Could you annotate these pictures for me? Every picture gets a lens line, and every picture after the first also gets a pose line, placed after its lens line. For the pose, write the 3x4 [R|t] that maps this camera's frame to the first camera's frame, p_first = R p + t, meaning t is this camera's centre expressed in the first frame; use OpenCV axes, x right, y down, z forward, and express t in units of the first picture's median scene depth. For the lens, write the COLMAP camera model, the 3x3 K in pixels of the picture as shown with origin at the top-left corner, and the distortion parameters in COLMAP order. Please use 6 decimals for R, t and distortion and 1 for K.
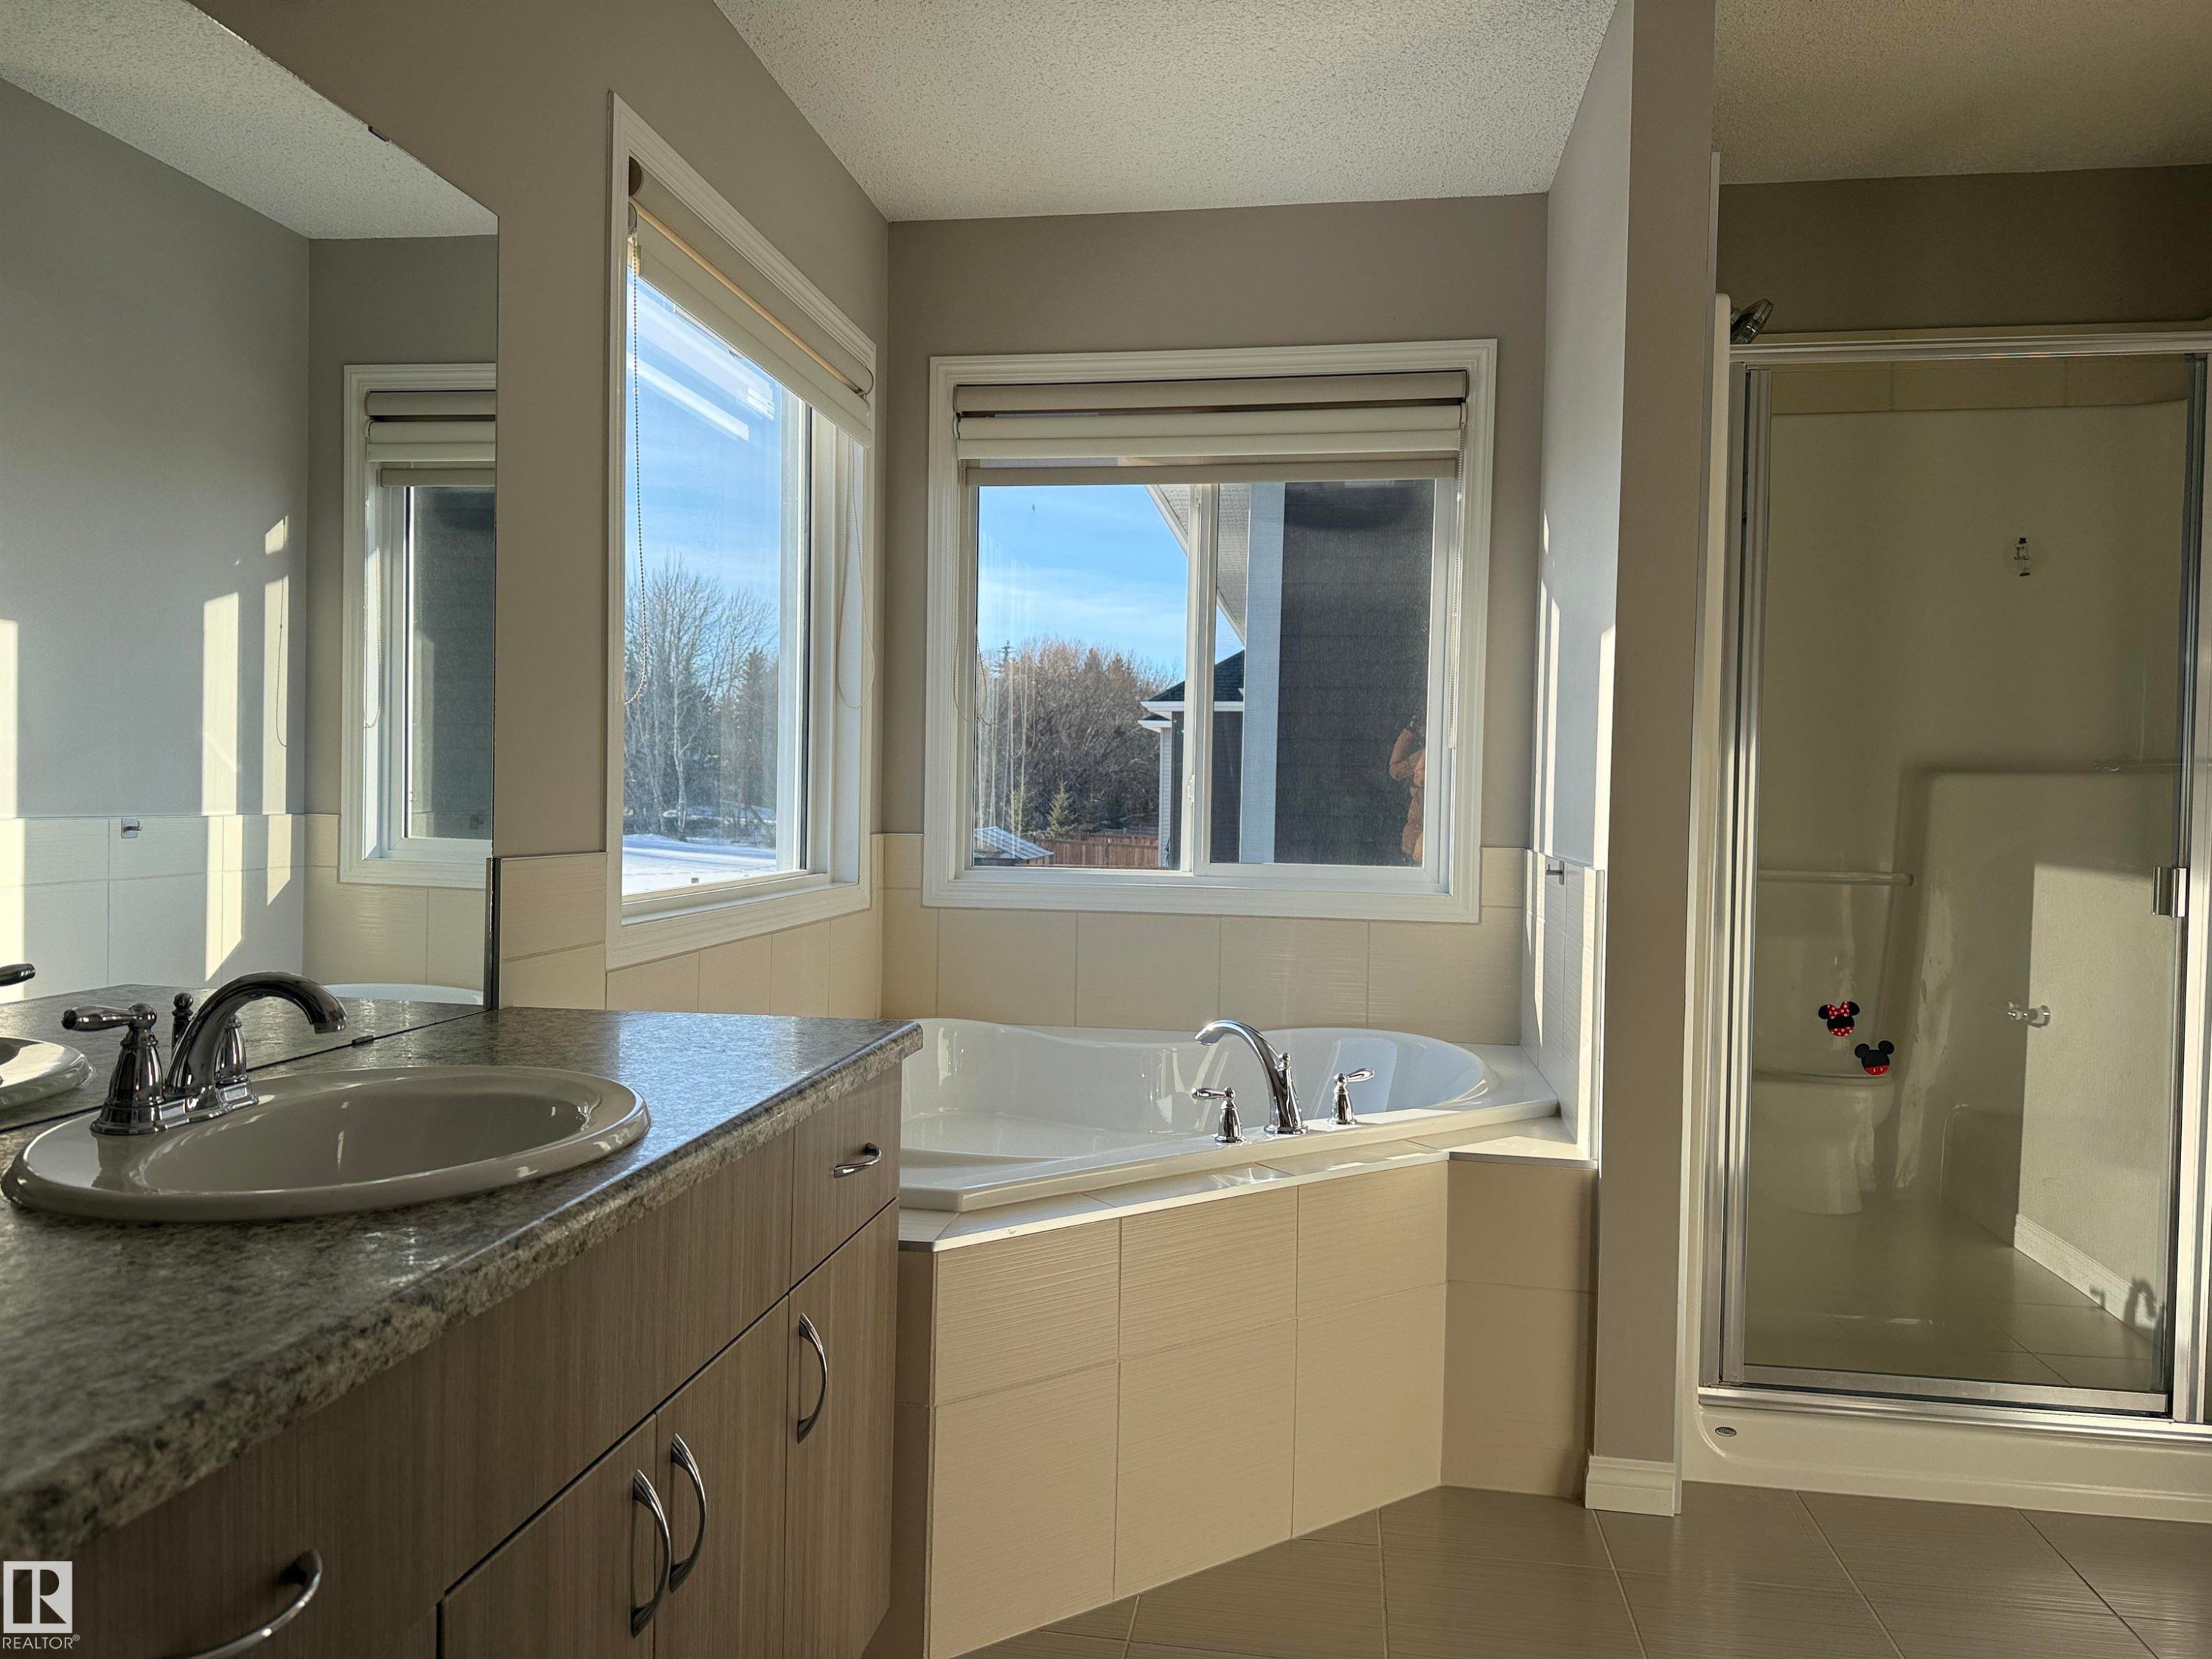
lens RADIAL K [[1524.1, 0, 1106.7], [0, 1524.1, 814.2], [0, 0, 1]] dist [0.092606, -0.229523]
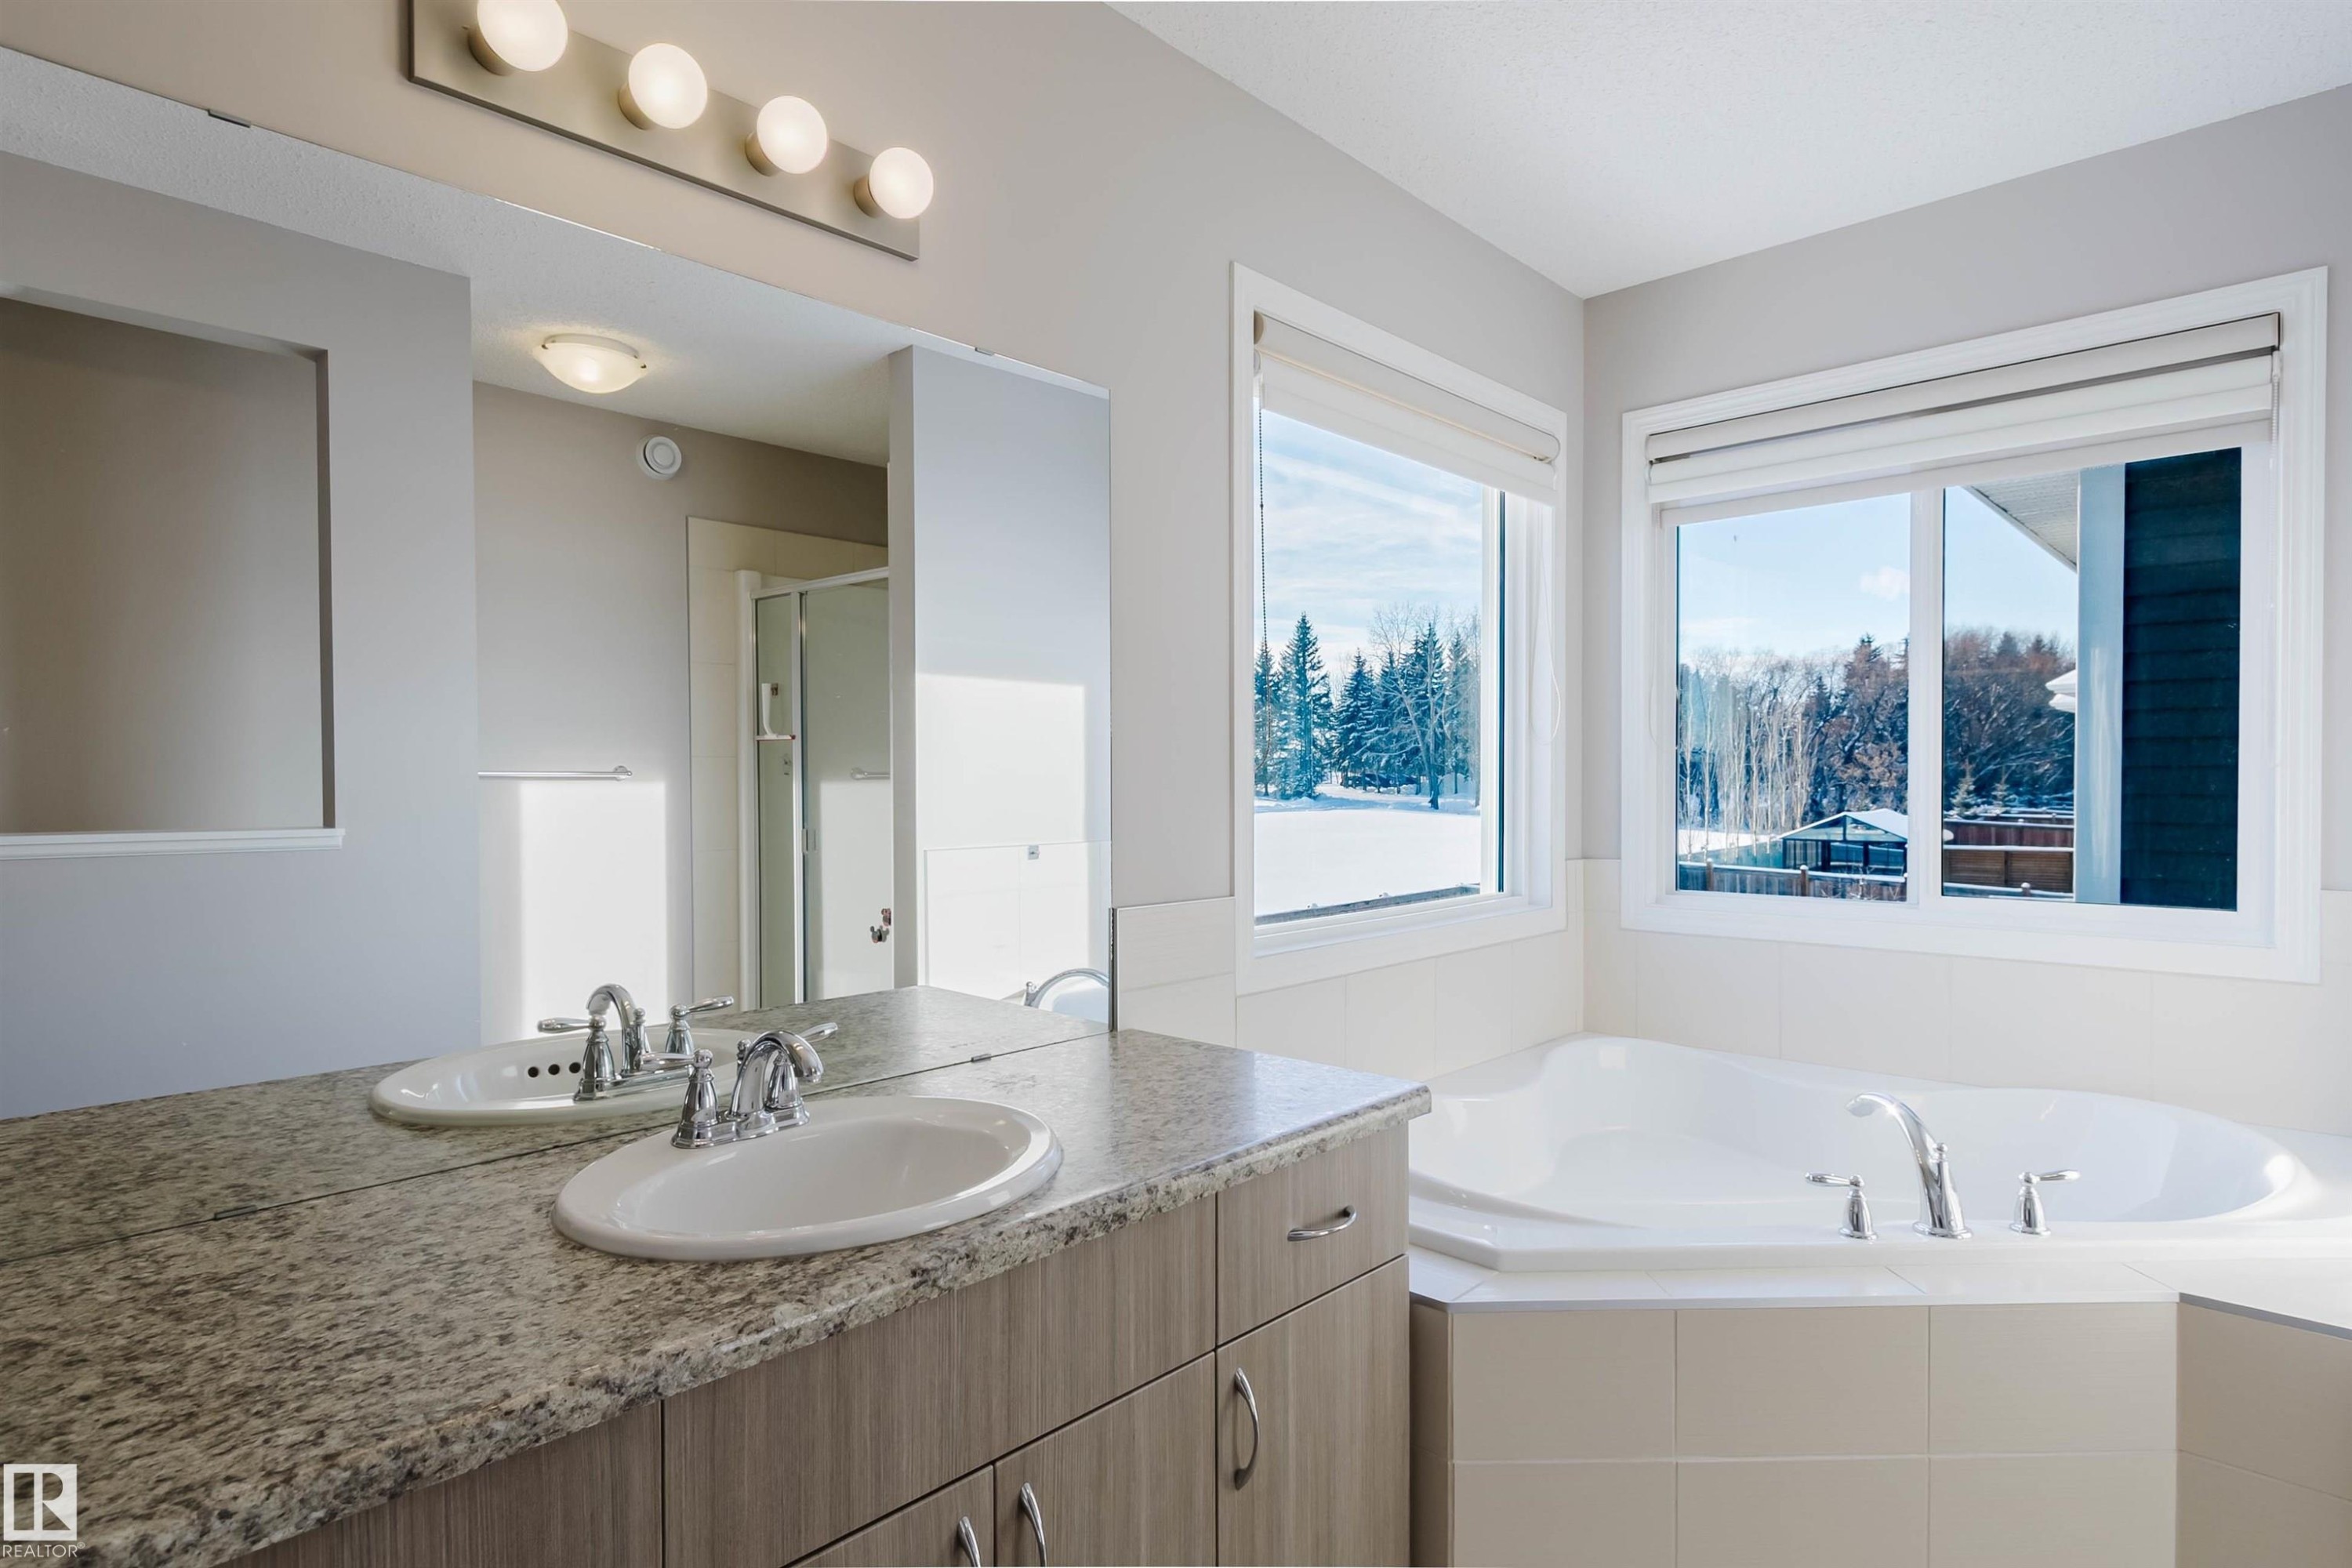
lens RADIAL K [[1225.2, 0, 1176.0], [0, 1225.2, 784.0], [0, 0, 1]] dist [0.029901, -0.036051]
pose [[0.819301, -0.016032, -0.573139, 0.228980], [0.010171, 0.999858, -0.013430, -0.061426], [0.573273, 0.005174, 0.819348, 0.235847]]
